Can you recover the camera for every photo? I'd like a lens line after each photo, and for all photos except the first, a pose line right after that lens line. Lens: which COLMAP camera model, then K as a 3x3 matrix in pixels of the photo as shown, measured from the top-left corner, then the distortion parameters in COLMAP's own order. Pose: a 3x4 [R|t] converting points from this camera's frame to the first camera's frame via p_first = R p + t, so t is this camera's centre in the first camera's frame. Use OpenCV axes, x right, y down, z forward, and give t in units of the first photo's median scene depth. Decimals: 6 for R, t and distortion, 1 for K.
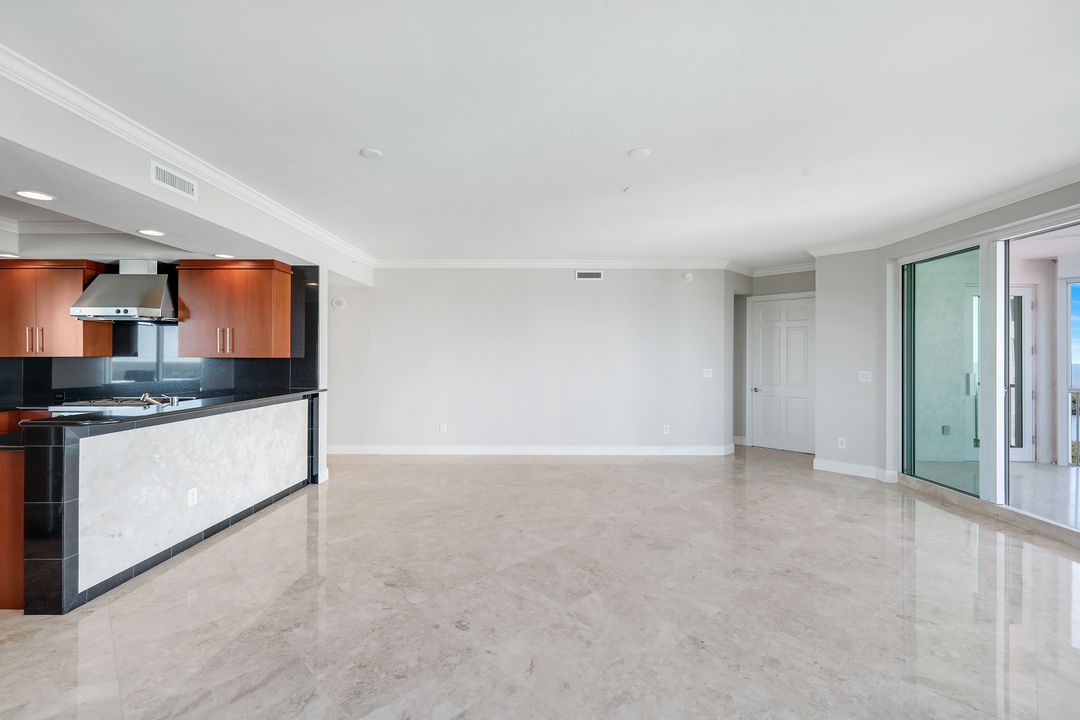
lens RADIAL K [[479.1, 0, 546.2], [0, 479.1, 353.2], [0, 0, 1]] dist [0.006294, -0.001398]
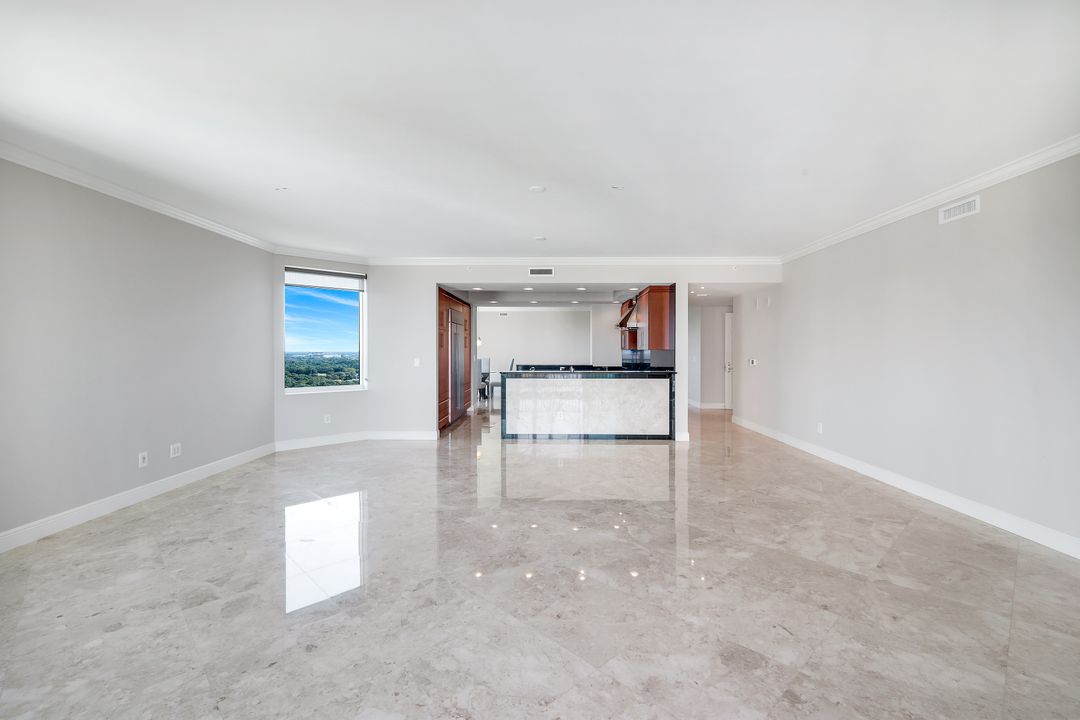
lens RADIAL K [[479.1, 0, 538.1], [0, 479.1, 355.9], [0, 0, 1]] dist [0.006294, -0.001398]
pose [[-0.022016, 0.008899, -0.999718, 1.048871], [0.007910, 0.999931, 0.008726, 0.013118], [0.999726, -0.007716, -0.022085, 0.729406]]
